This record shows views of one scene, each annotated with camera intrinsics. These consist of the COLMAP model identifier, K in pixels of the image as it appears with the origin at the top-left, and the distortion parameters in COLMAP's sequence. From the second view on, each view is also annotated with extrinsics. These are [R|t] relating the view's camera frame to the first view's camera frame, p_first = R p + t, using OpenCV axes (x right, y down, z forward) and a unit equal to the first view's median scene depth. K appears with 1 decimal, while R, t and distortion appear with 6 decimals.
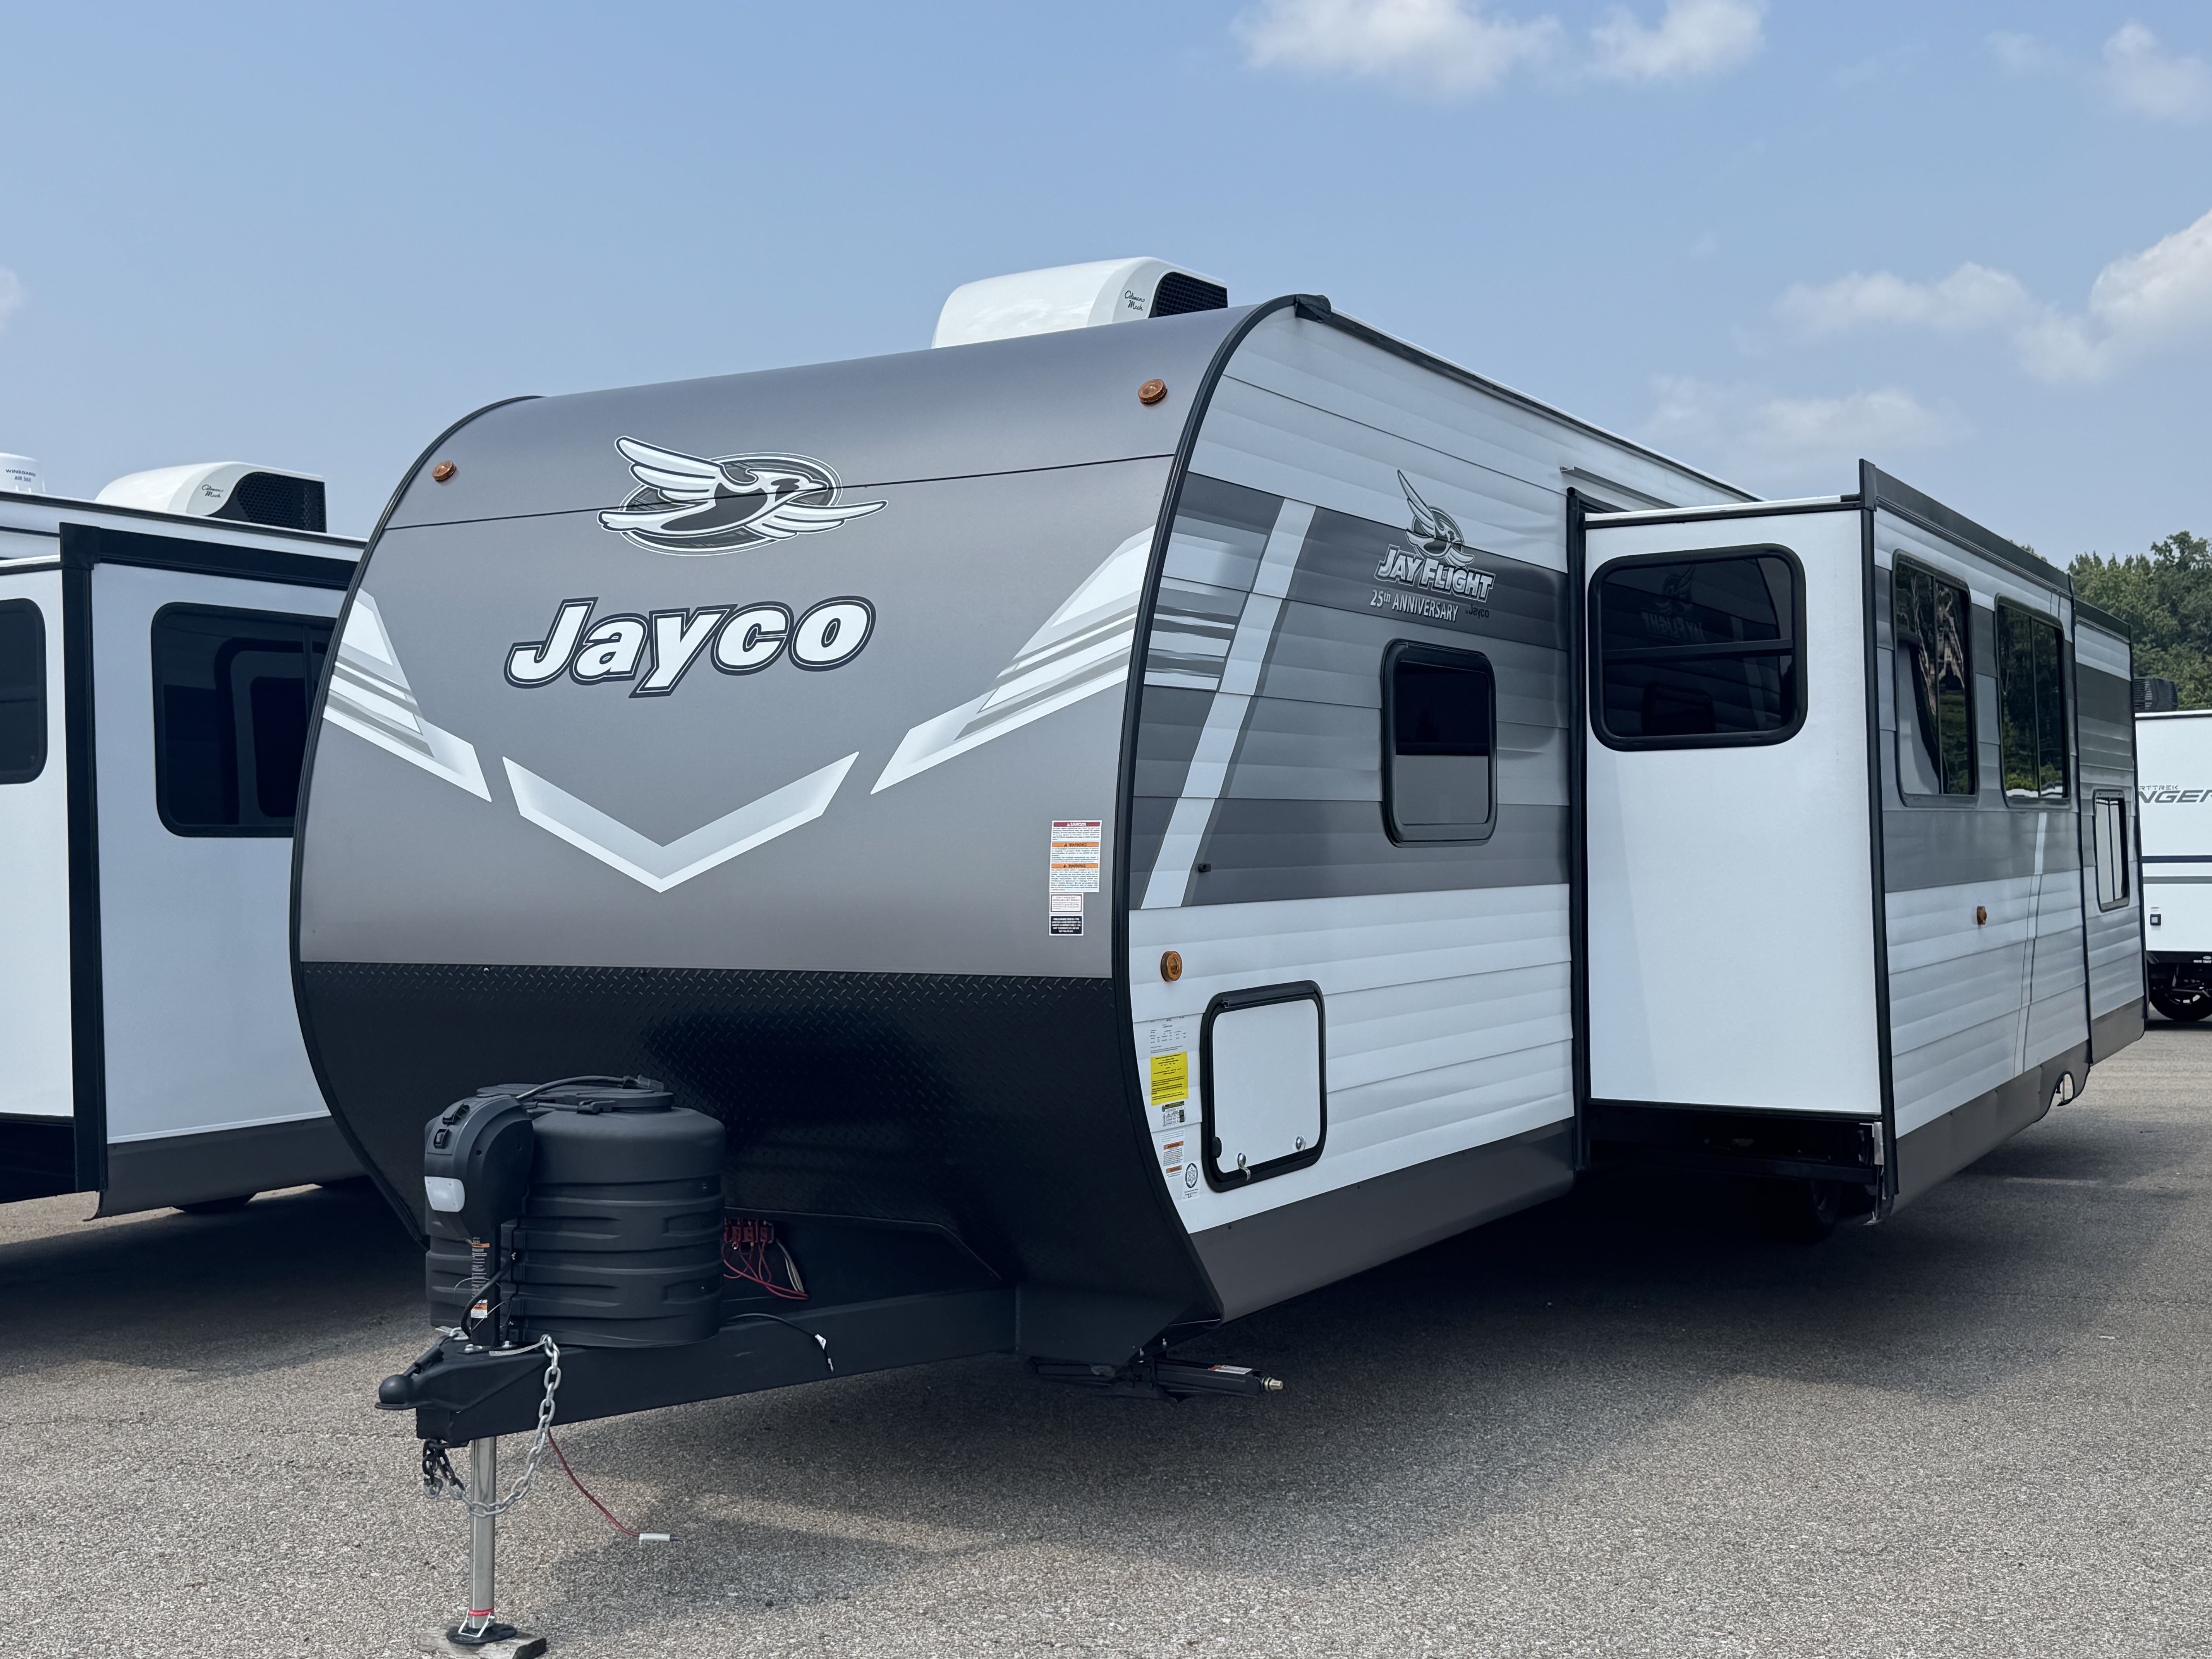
lens RADIAL K [[2520.4, 0, 1105.7], [0, 2520.4, 844.7], [0, 0, 1]] dist [-0.008848, 0.000000]
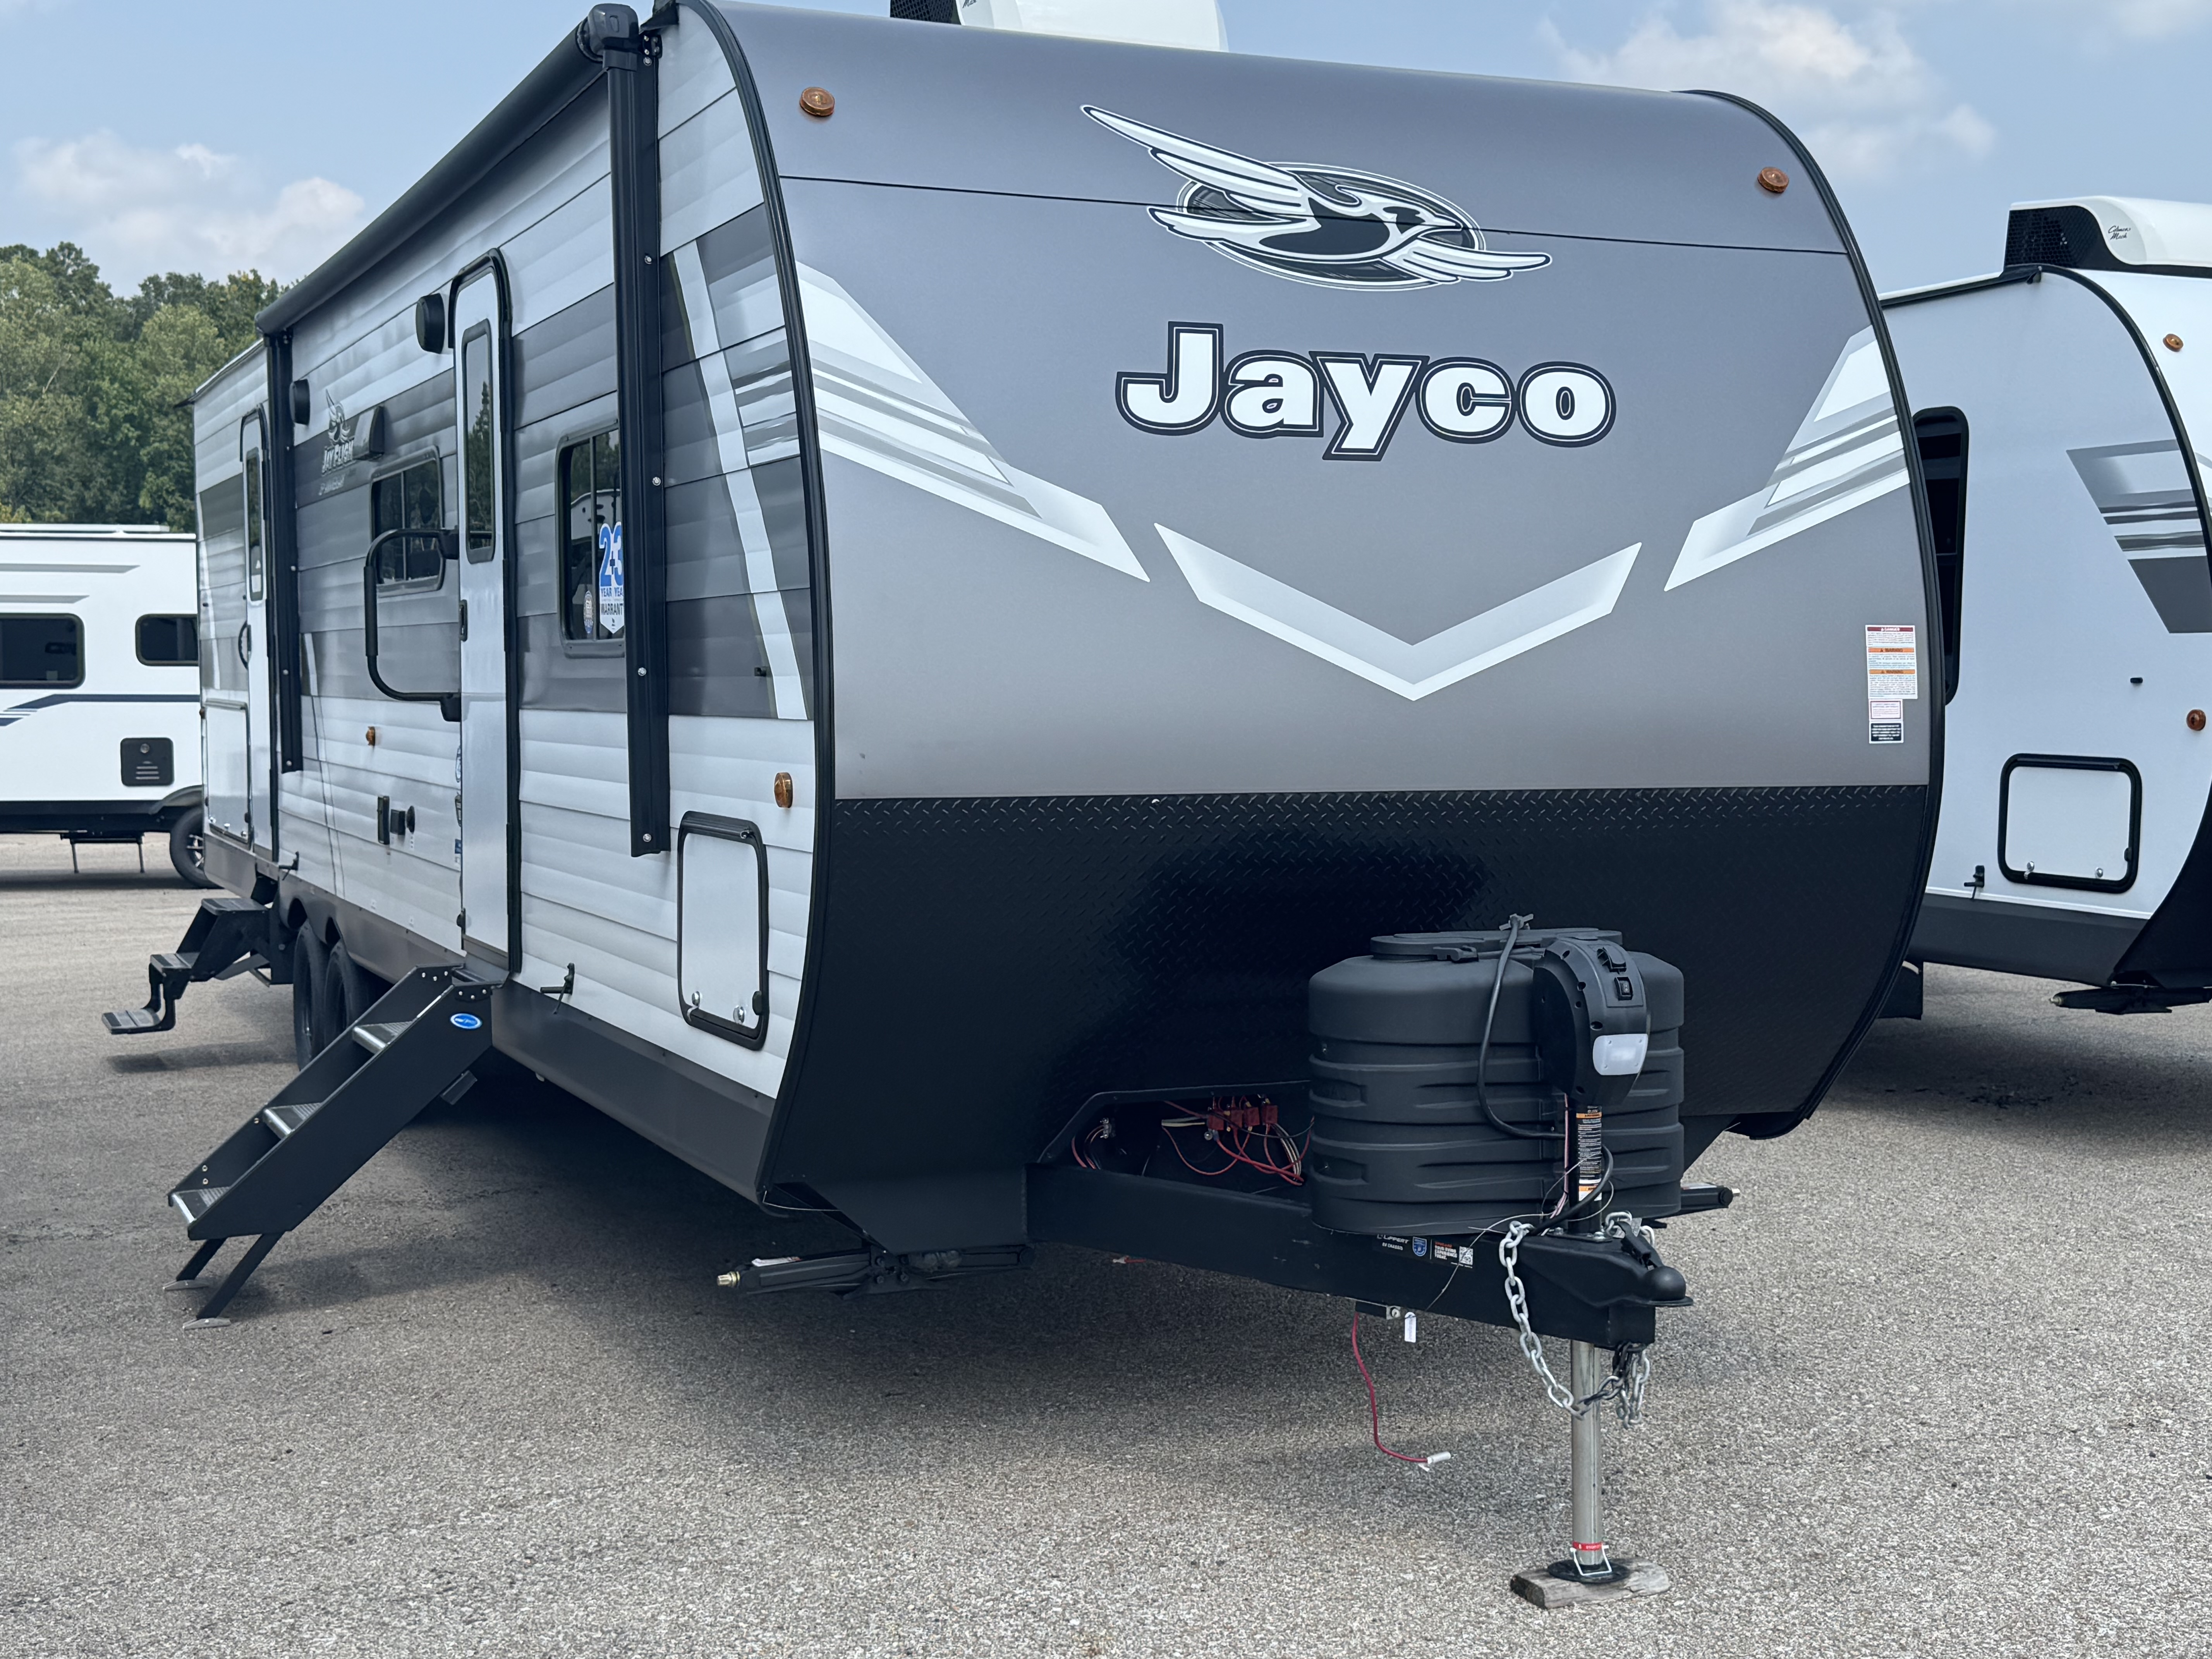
lens RADIAL K [[2920.5, 0, 1105.1], [0, 2920.5, 815.8], [0, 0, 1]] dist [0.085181, 0.000000]
pose [[0.615559, -0.029645, 0.787533, -0.973674], [-0.011964, 0.998826, 0.046950, 0.012545], [-0.788000, -0.038323, 0.614481, 0.475452]]
